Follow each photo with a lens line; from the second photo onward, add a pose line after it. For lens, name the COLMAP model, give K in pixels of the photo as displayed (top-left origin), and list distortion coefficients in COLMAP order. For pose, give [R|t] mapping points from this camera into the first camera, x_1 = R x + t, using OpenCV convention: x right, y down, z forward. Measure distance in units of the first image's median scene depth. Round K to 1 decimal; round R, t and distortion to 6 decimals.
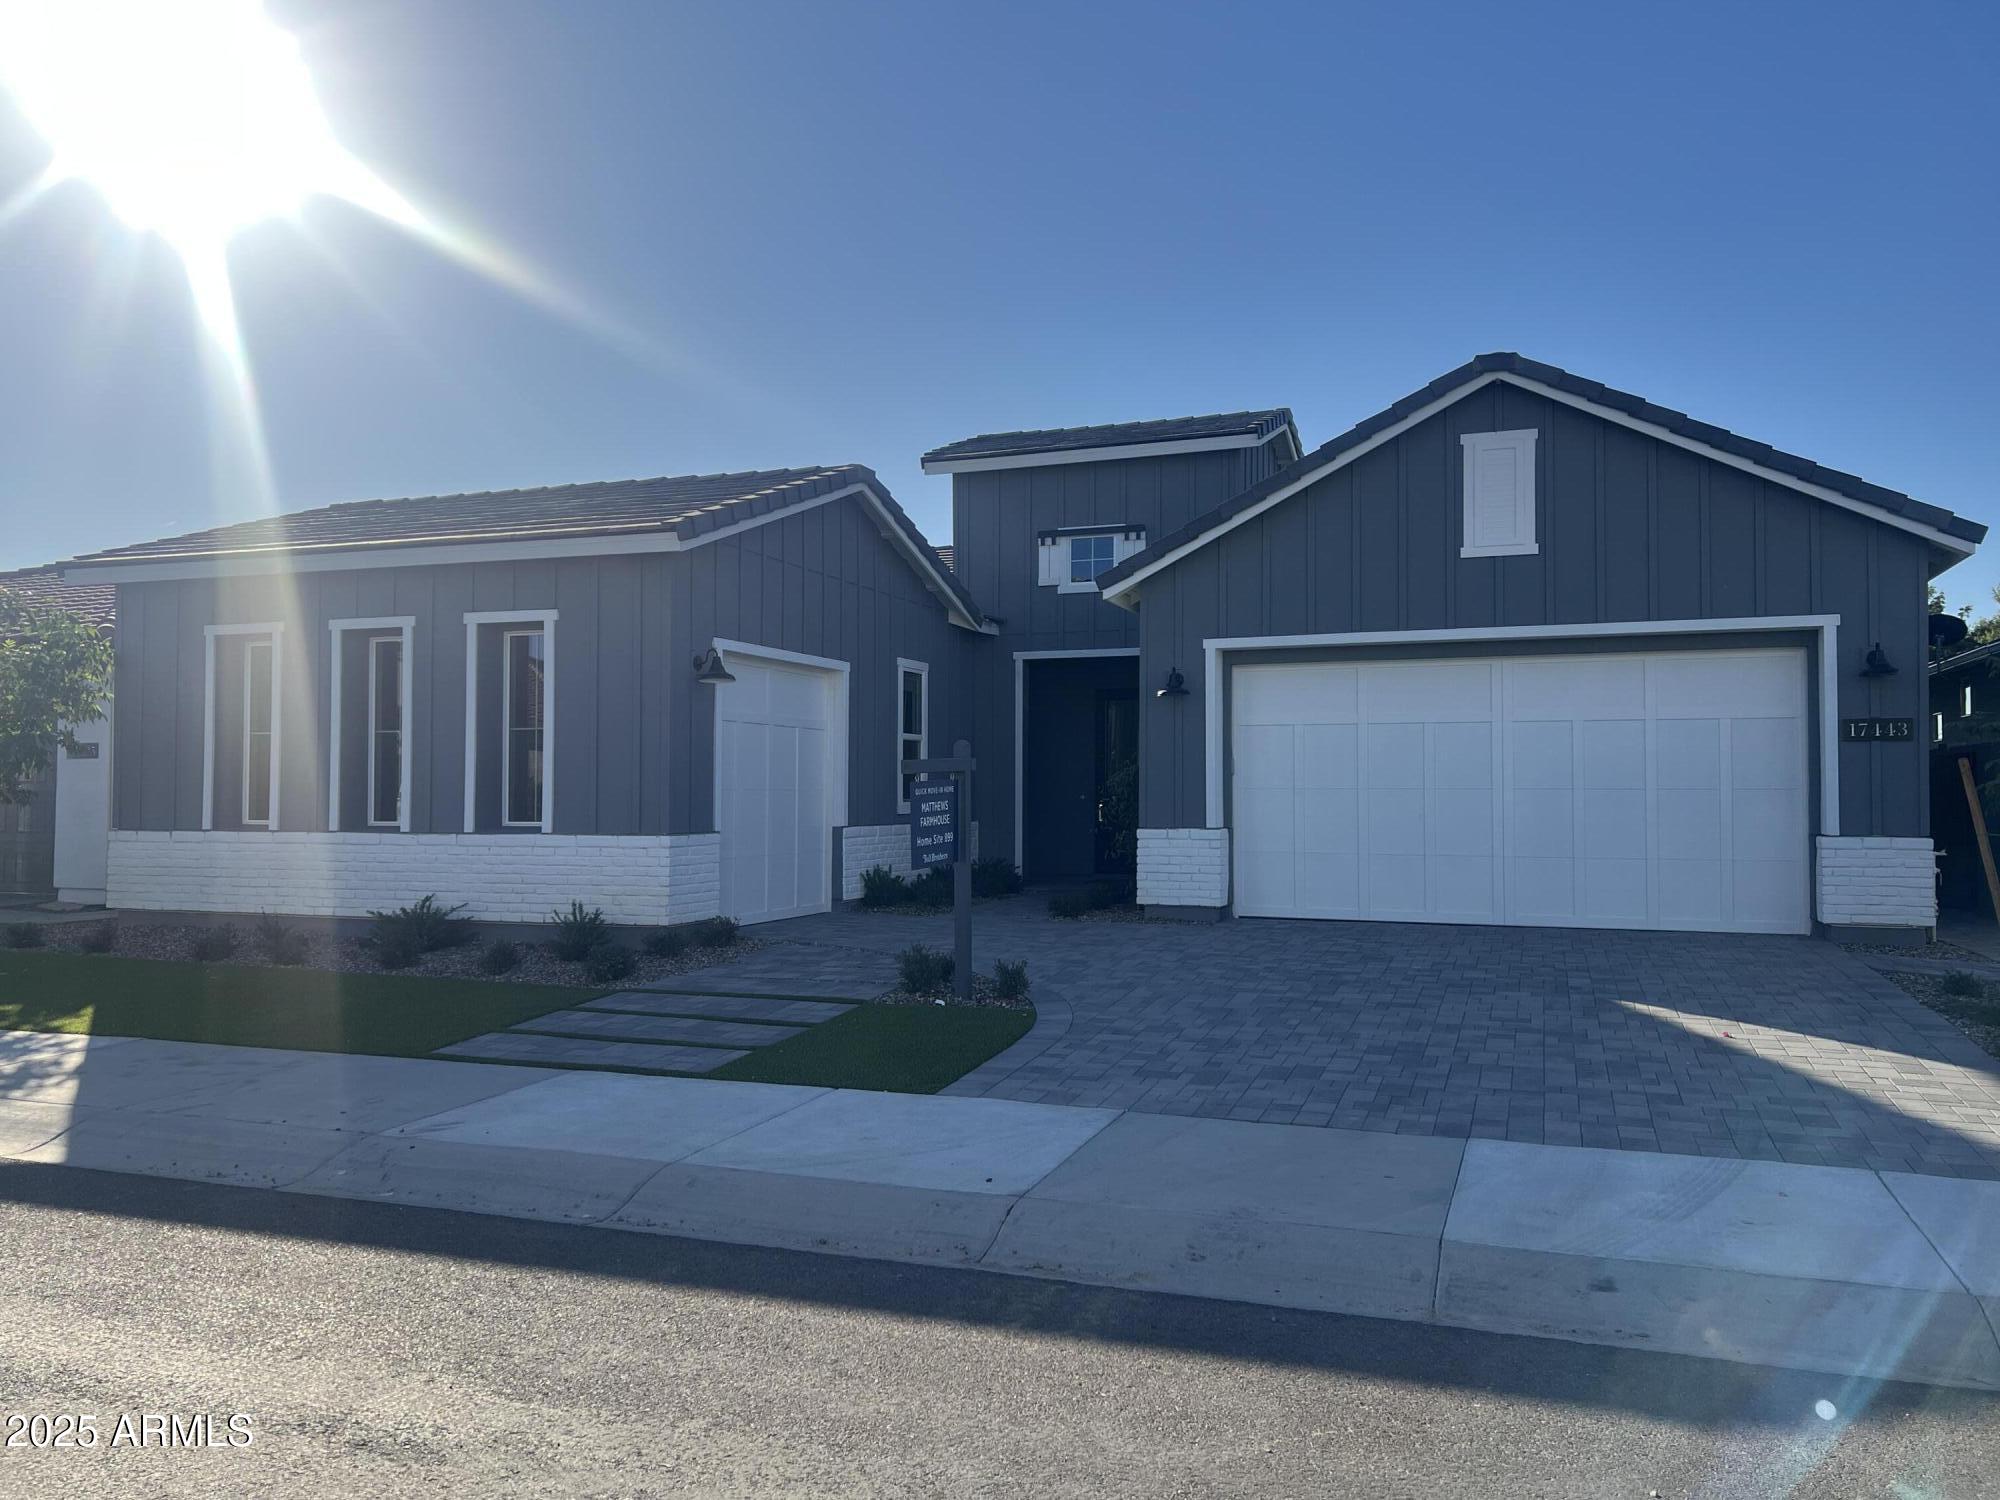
lens RADIAL K [[1527.9, 0, 1000.0], [0, 1527.9, 750.0], [0, 0, 1]] dist [0.046436, -0.009525]
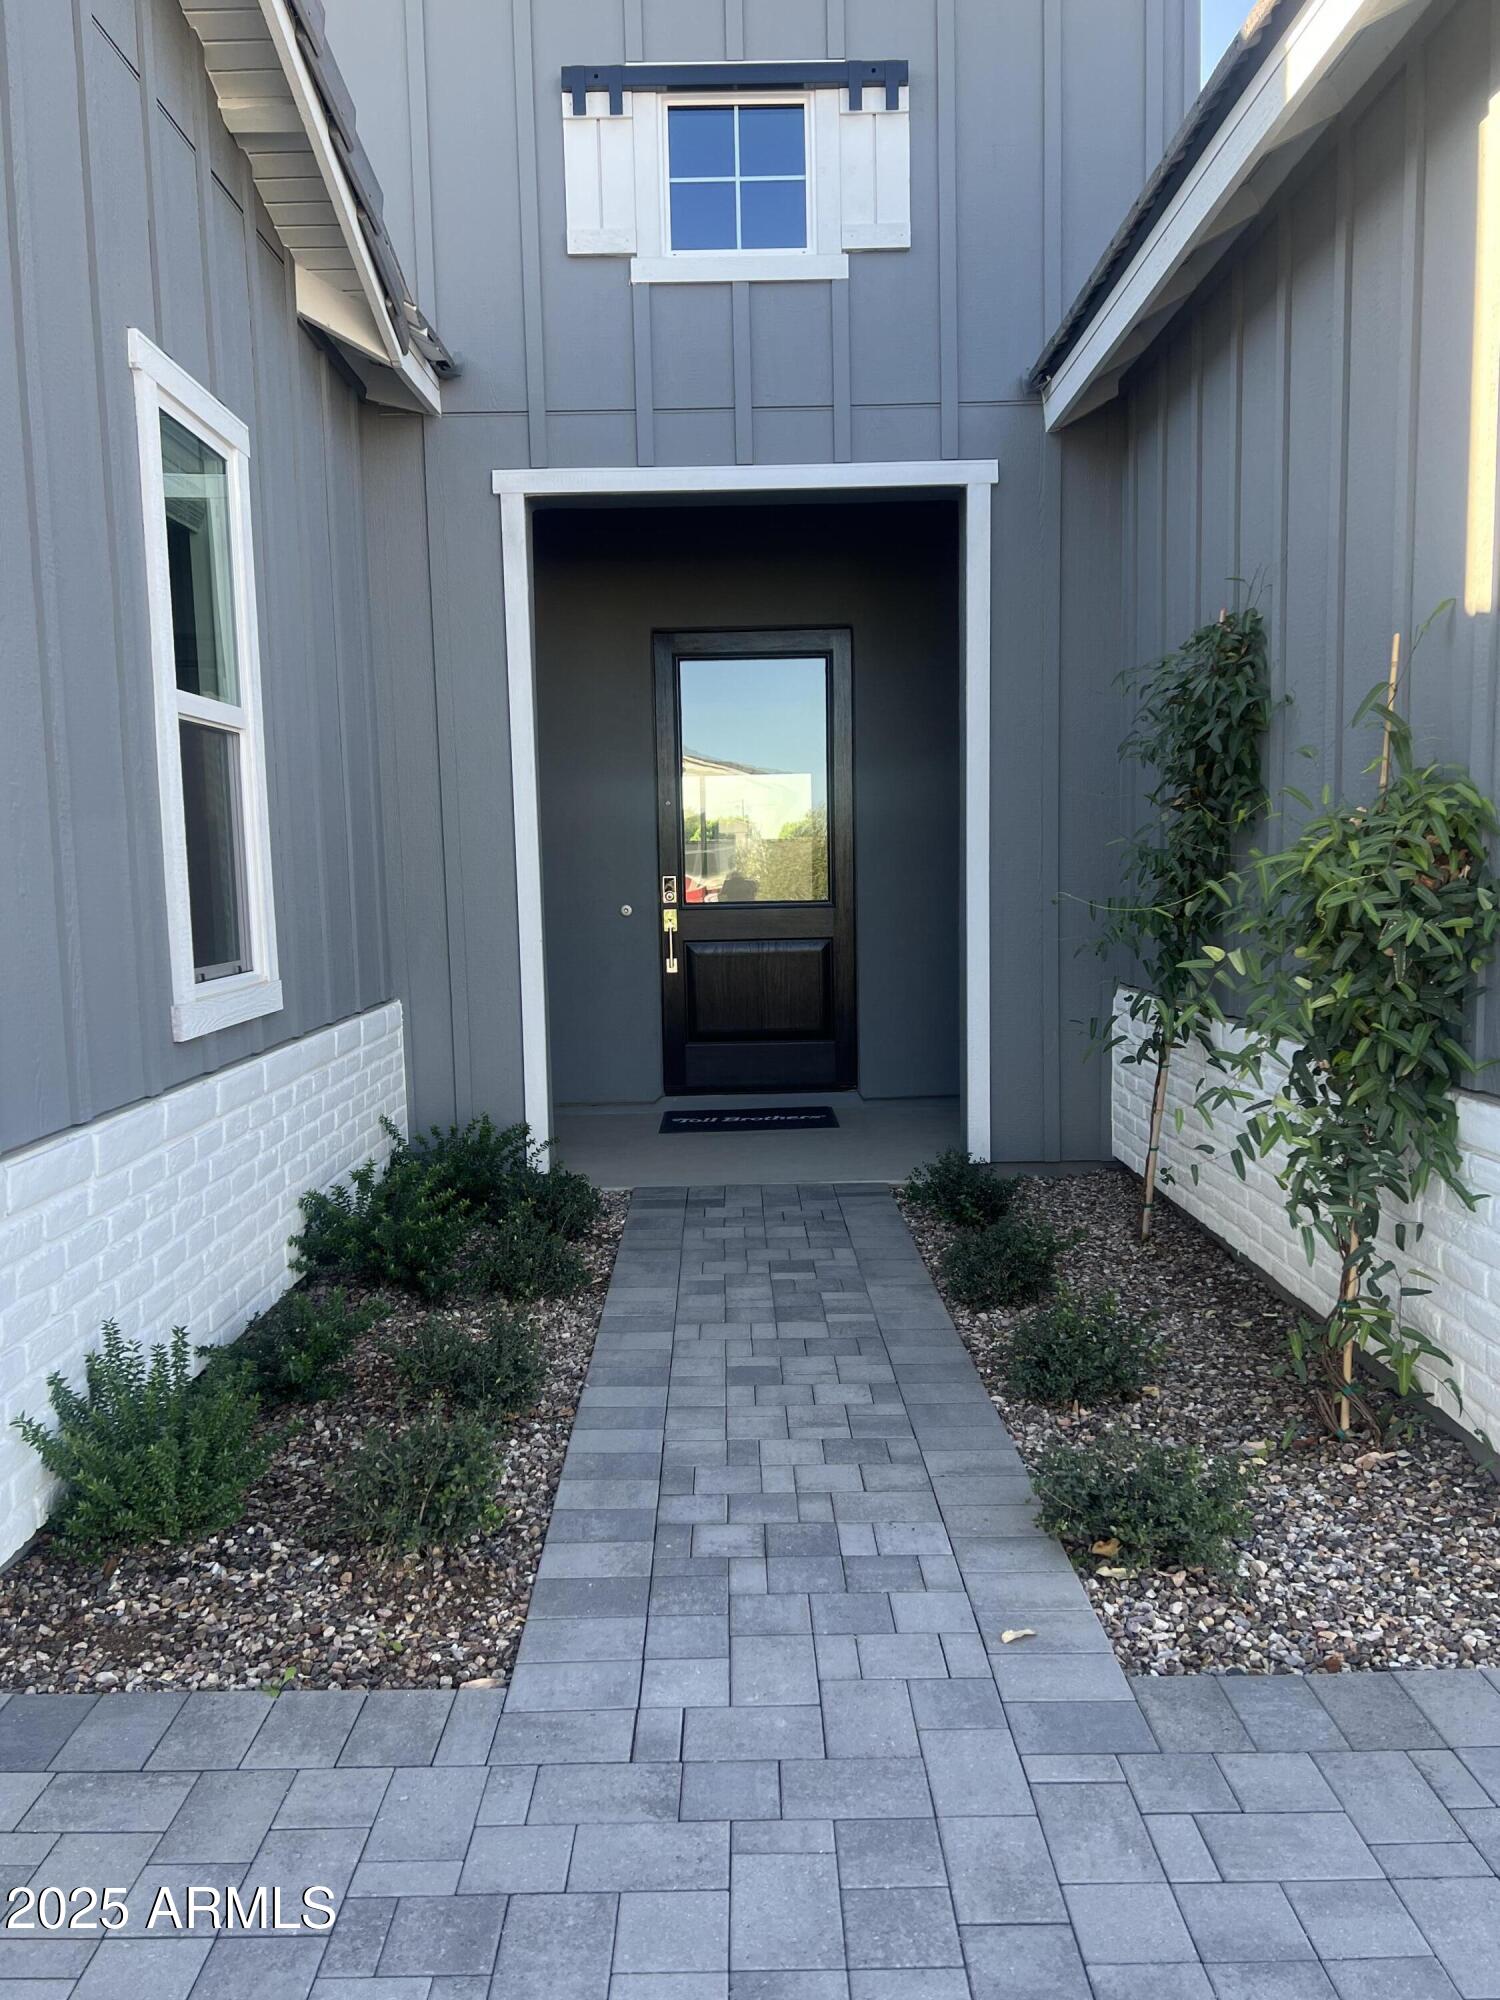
lens RADIAL K [[1527.9, 0, 750.0], [0, 1527.9, 1000.0], [0, 0, 1]] dist [0.046436, -0.009525]
pose [[0.933763, -0.051189, 0.354212, -0.084102], [0.010530, 0.993219, 0.115777, 0.013399], [-0.357737, -0.104378, 0.927971, 0.930213]]
